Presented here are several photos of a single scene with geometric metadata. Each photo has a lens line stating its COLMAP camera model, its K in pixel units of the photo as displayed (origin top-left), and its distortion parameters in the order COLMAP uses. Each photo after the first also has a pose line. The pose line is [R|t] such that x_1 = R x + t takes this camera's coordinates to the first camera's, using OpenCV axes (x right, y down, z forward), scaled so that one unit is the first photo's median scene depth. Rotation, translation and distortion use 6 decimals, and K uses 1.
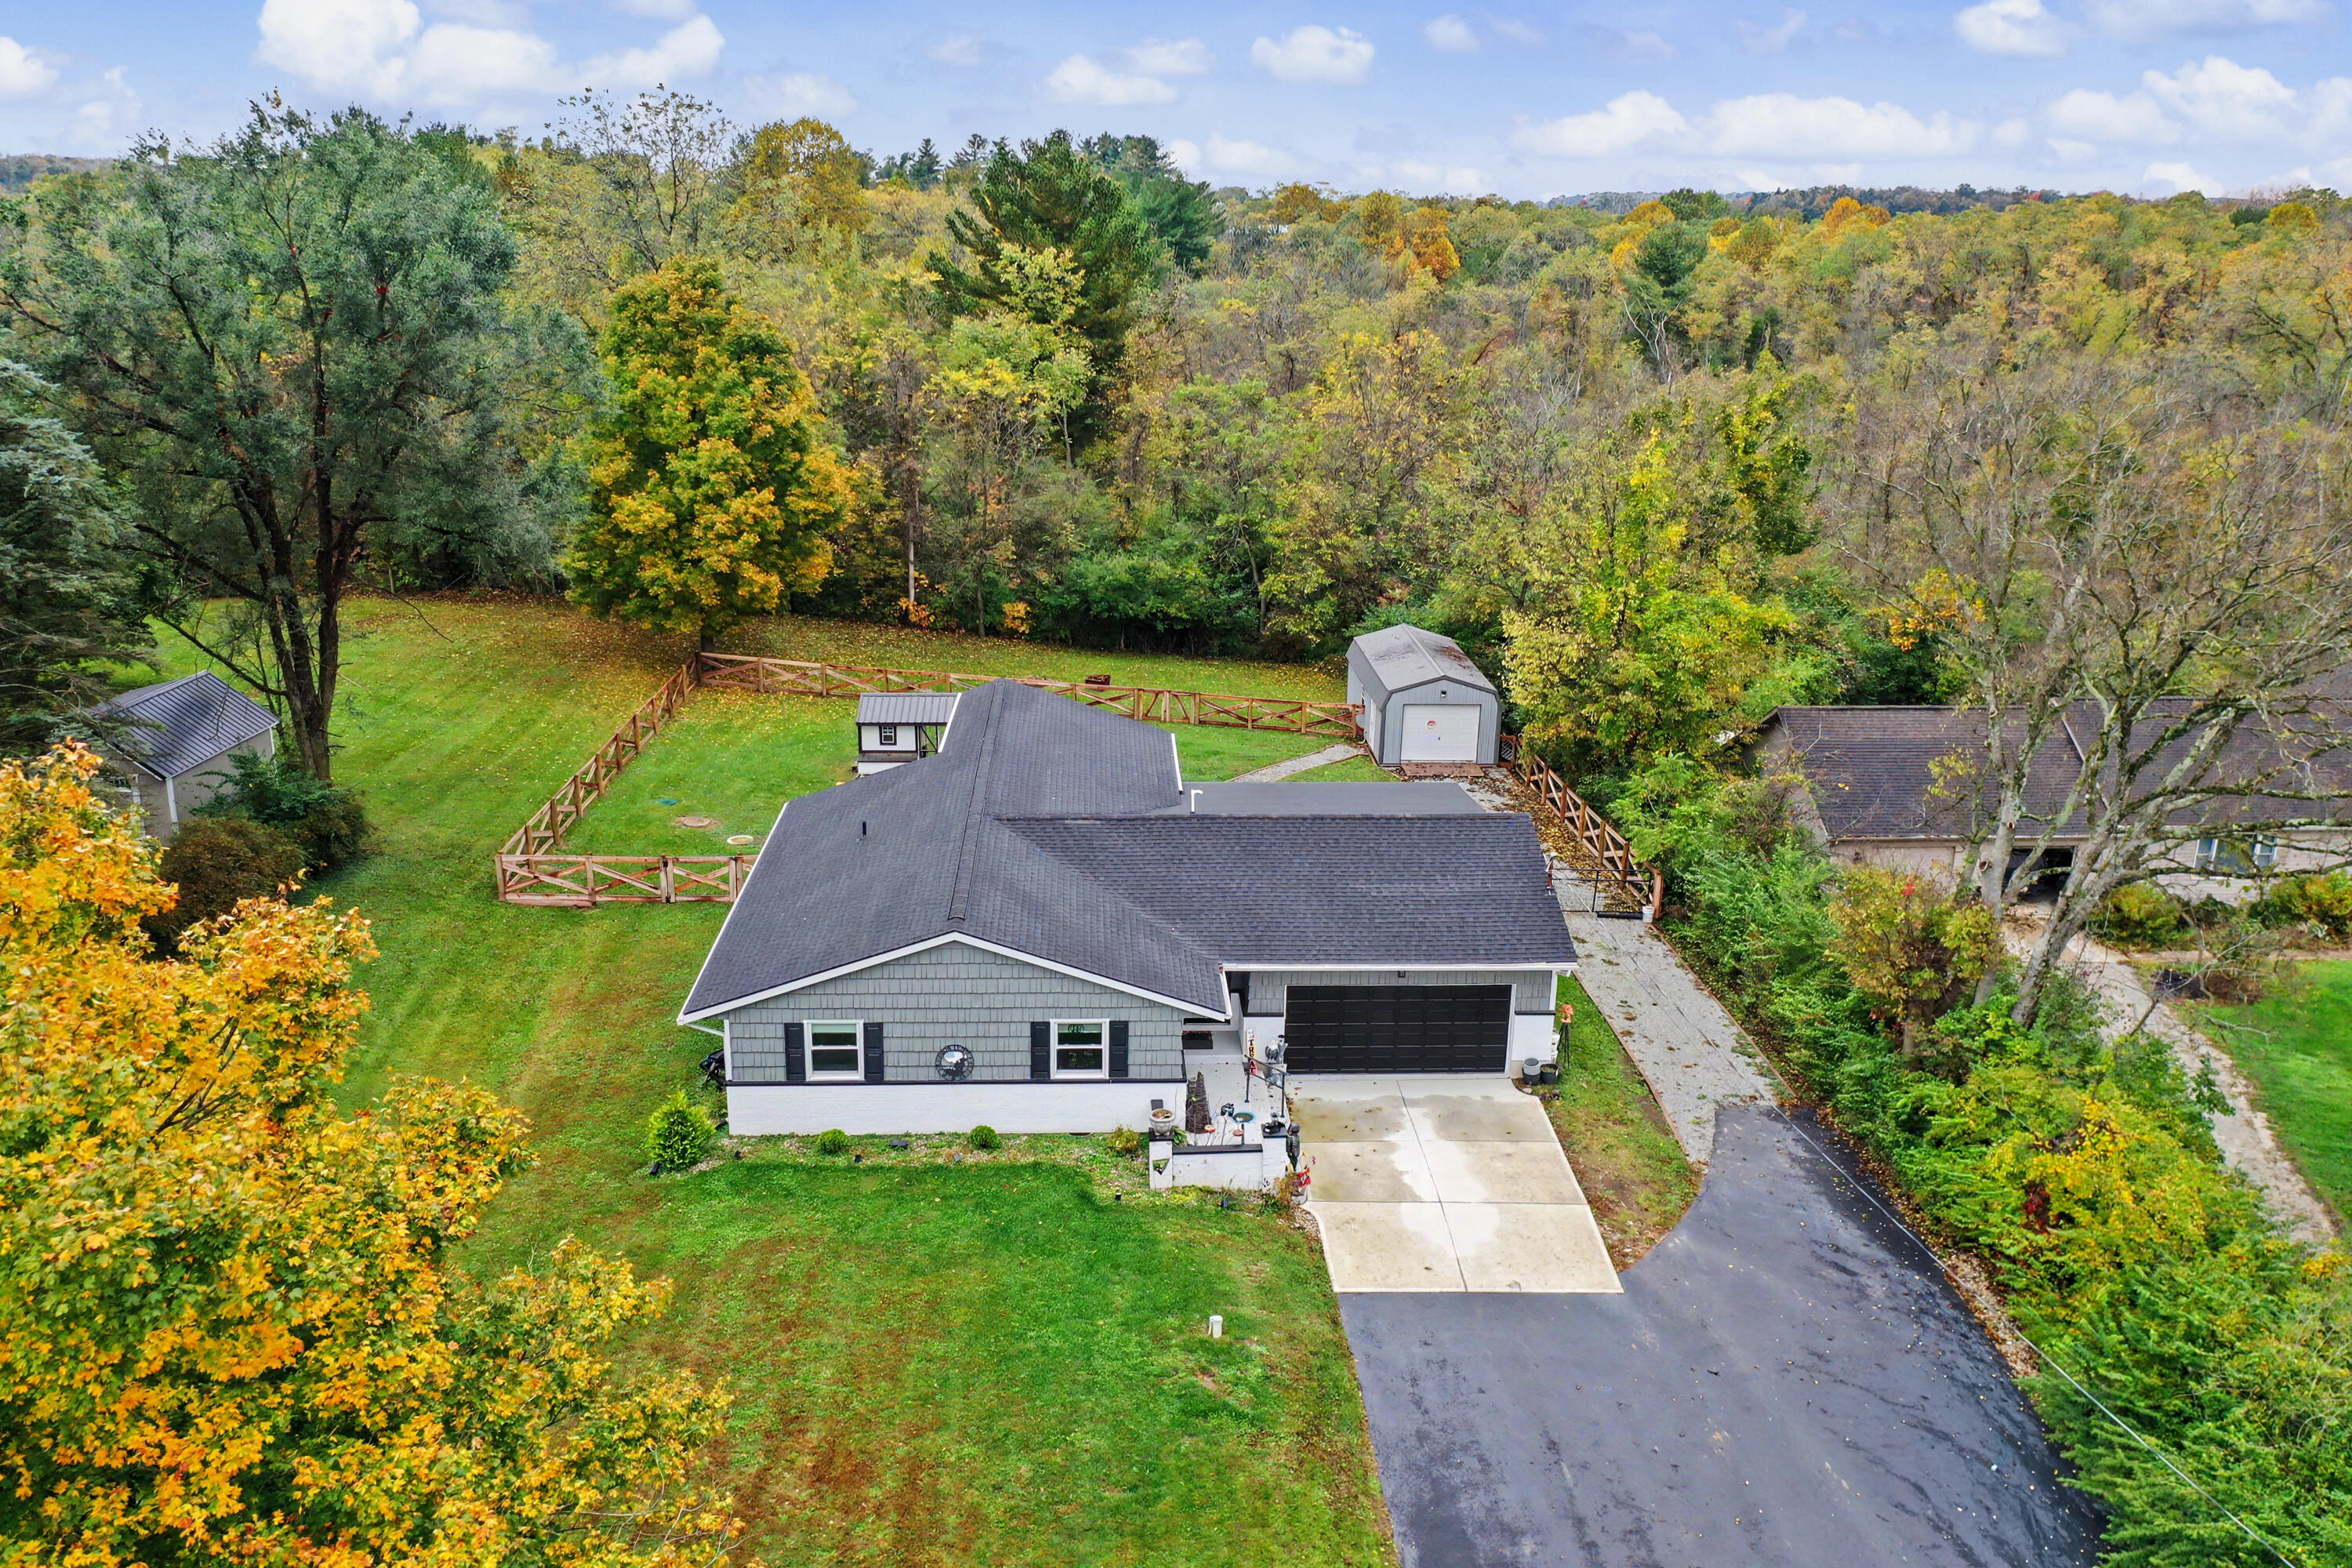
lens RADIAL K [[1861.5, 0, 1172.0], [0, 1861.5, 783.2], [0, 0, 1]] dist [0.011559, -0.003790]
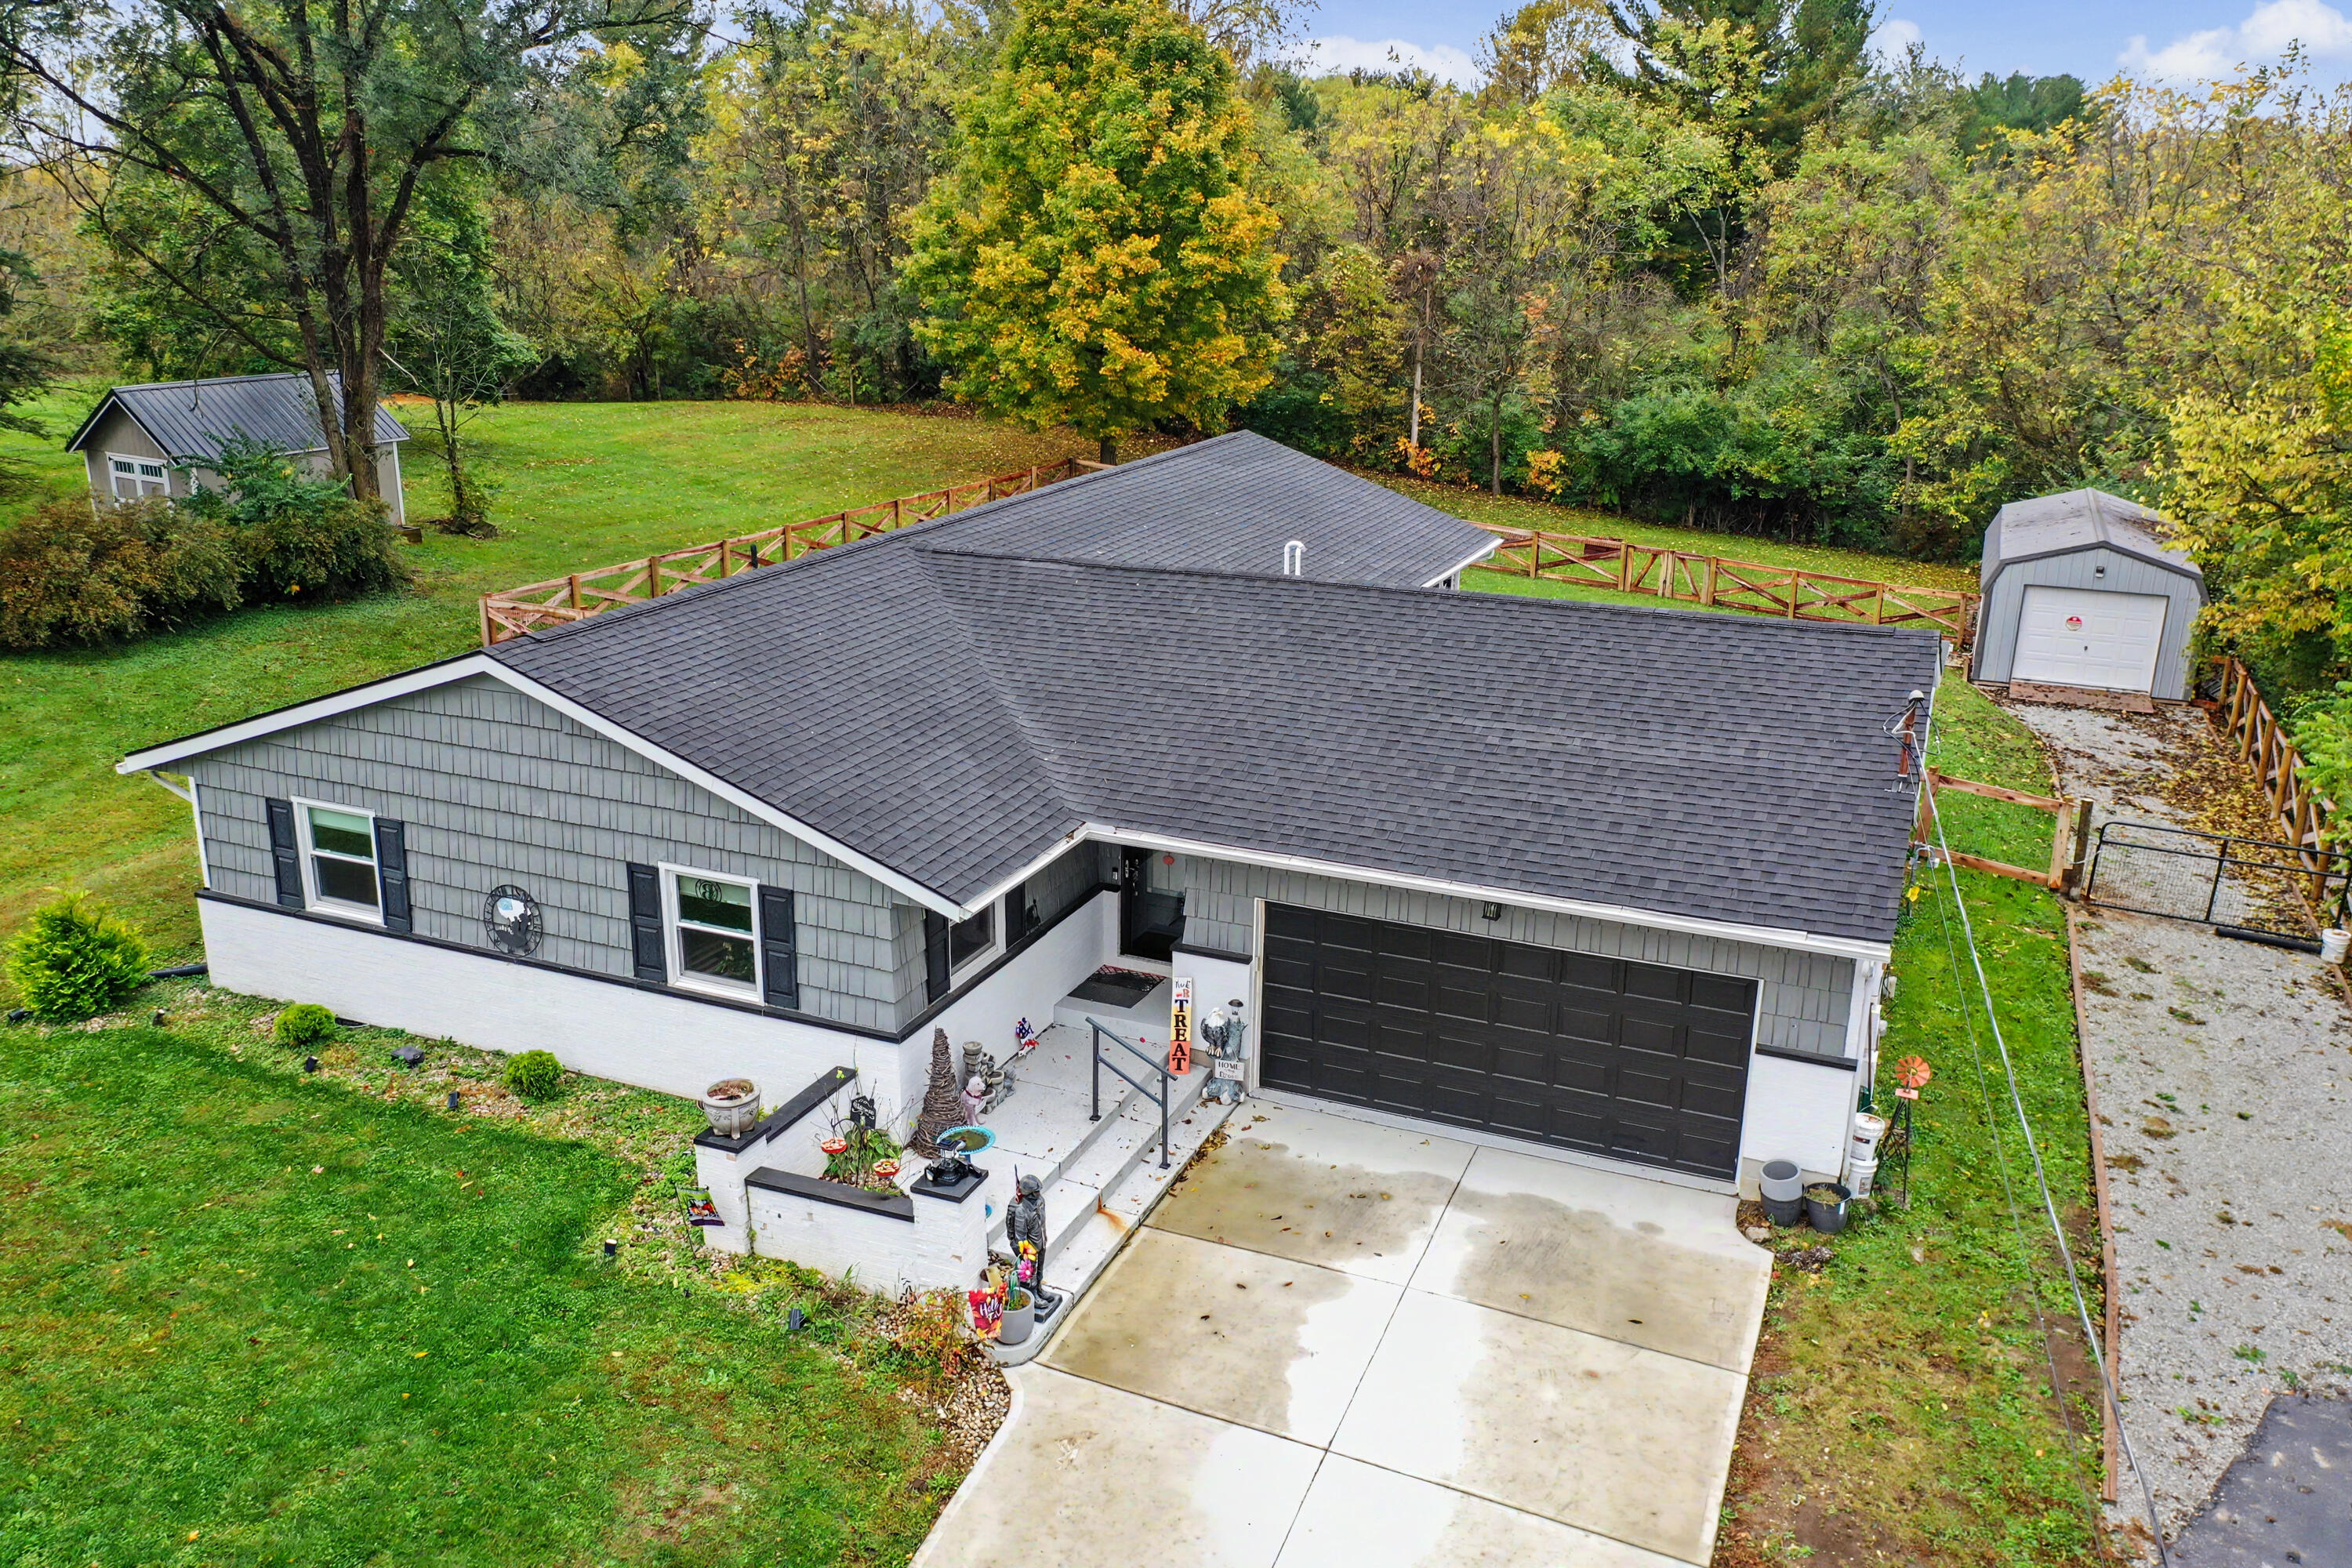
lens RADIAL K [[1861.5, 0, 1172.0], [0, 1861.5, 783.2], [0, 0, 1]] dist [0.011559, -0.003790]
pose [[0.897028, 0.126523, -0.423477, 0.193809], [-0.126795, 0.991543, 0.027663, 0.056000], [0.423396, 0.028880, 0.905484, 0.454360]]
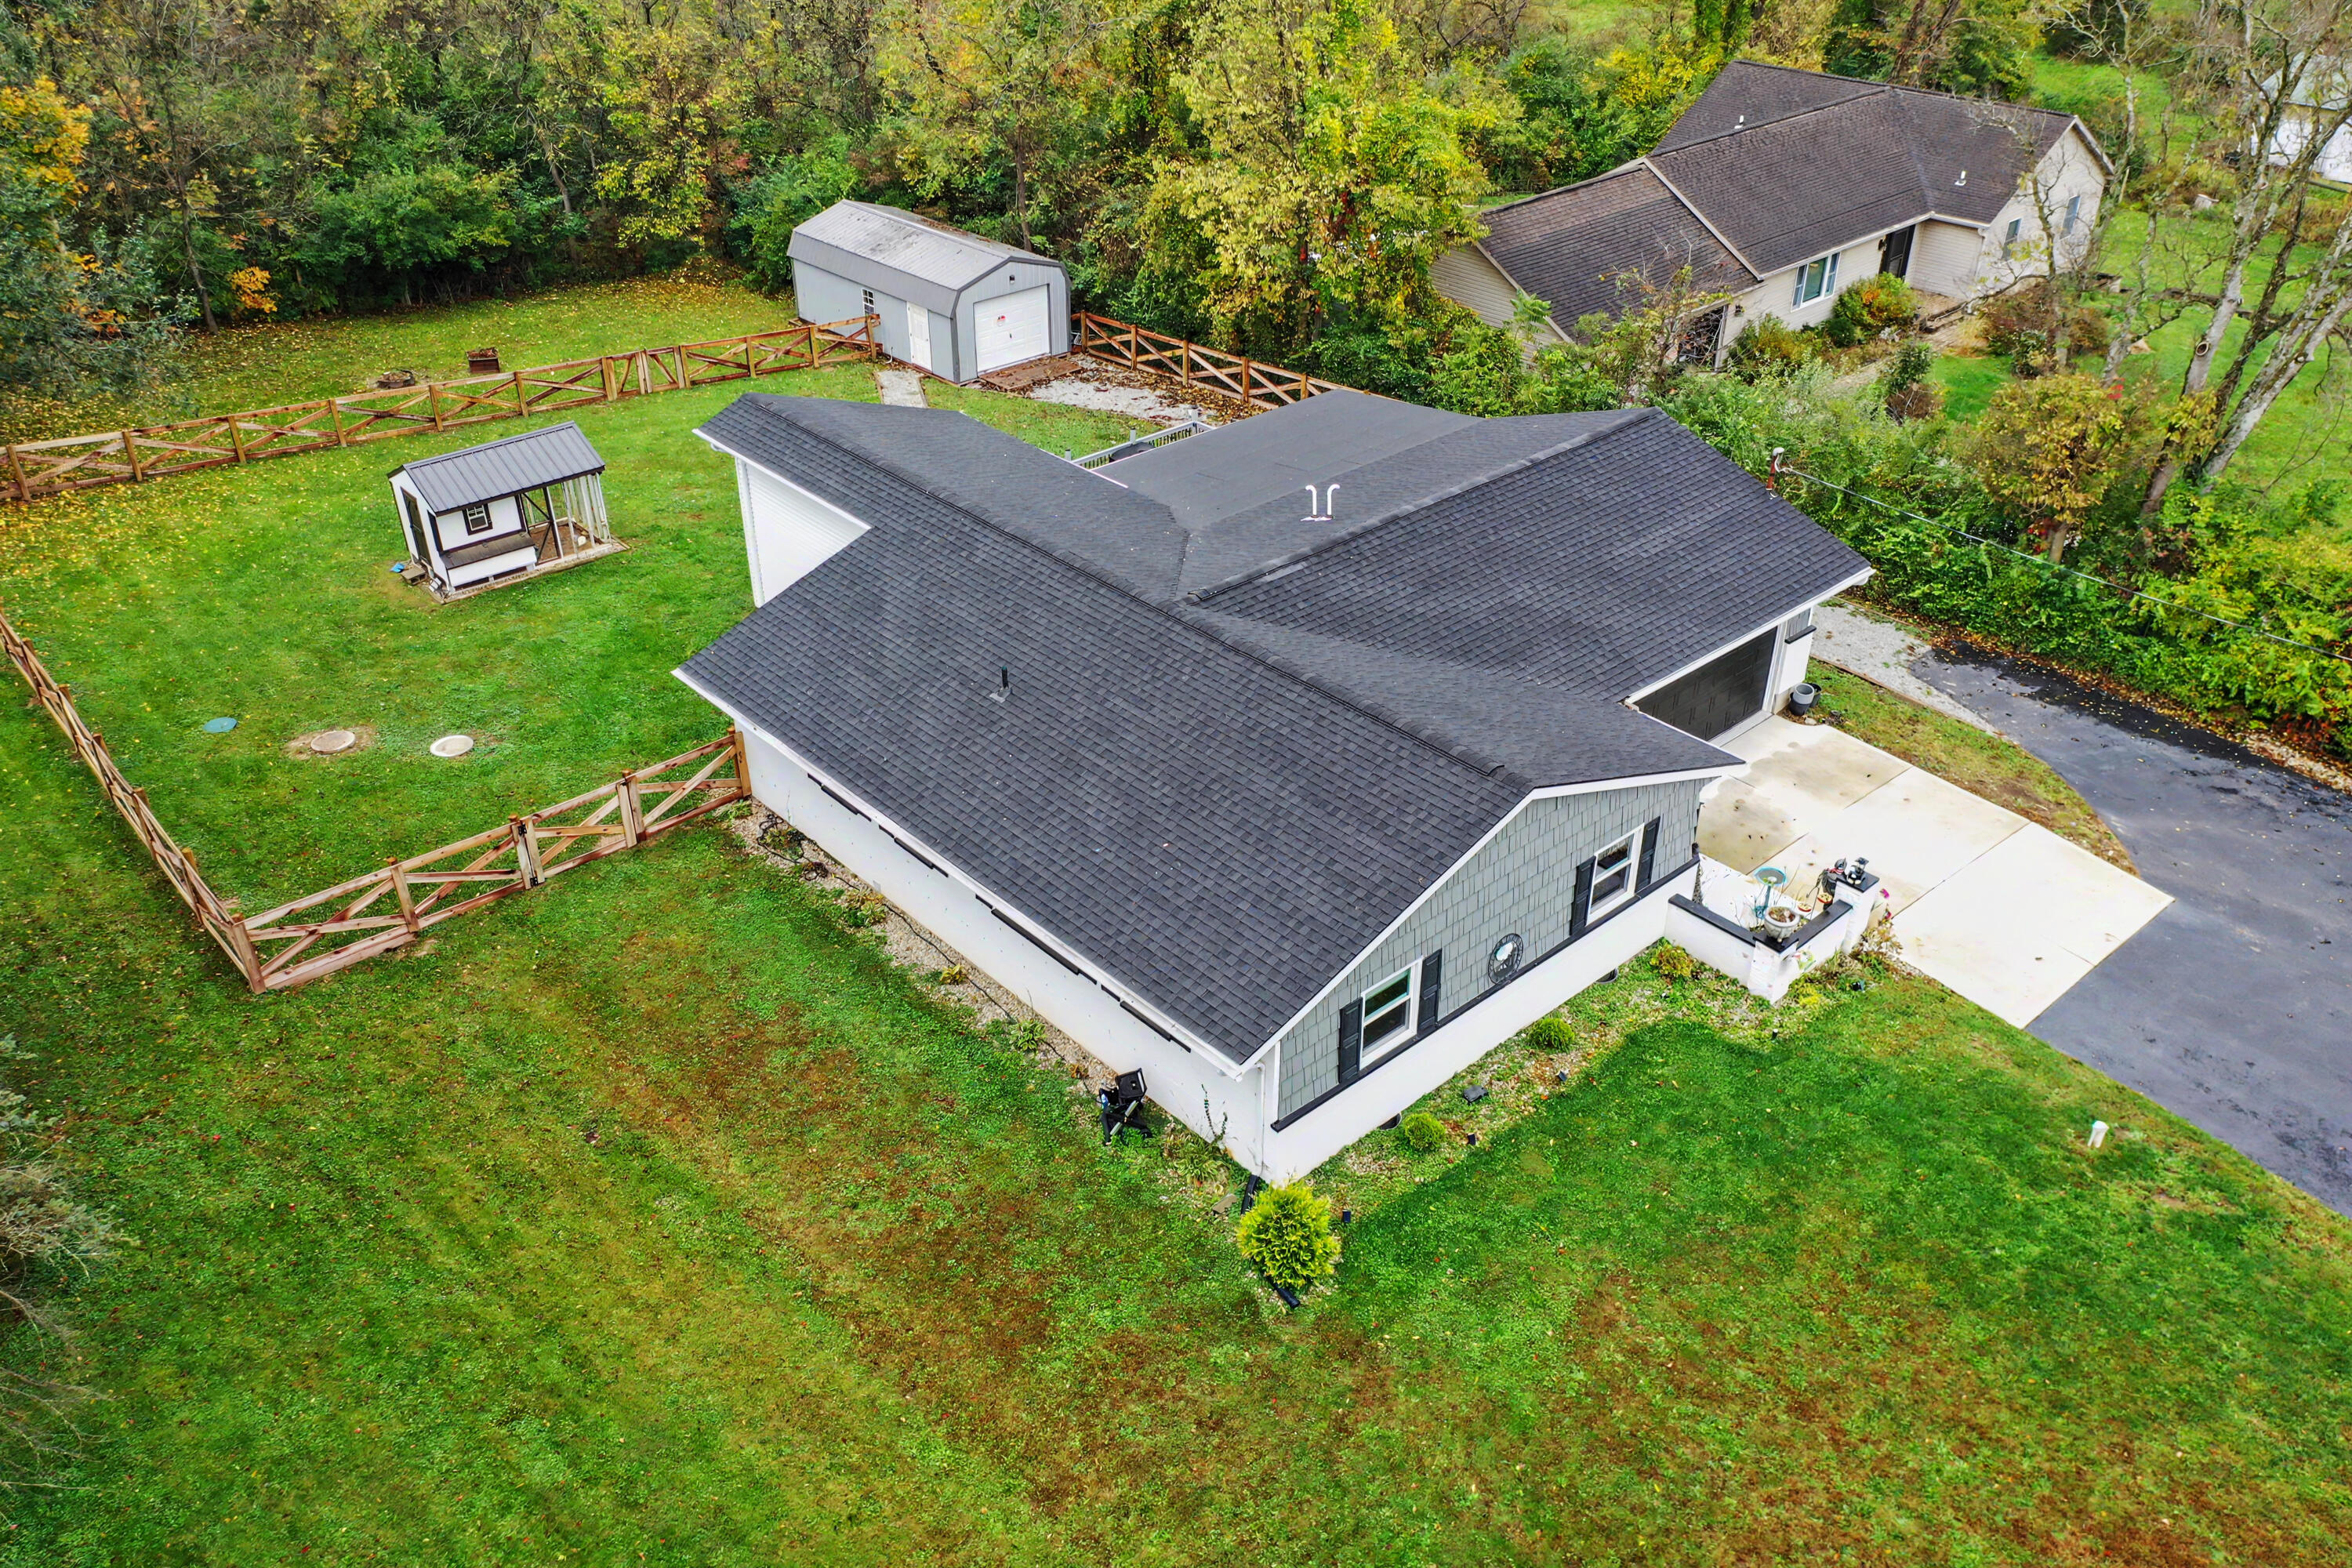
lens RADIAL K [[1861.5, 0, 1172.0], [0, 1861.5, 783.2], [0, 0, 1]] dist [0.011559, -0.003790]
pose [[0.774820, -0.348507, 0.527443, -0.421684], [0.201637, 0.926984, 0.316295, -0.120339], [-0.599163, -0.138720, 0.788518, 0.392456]]
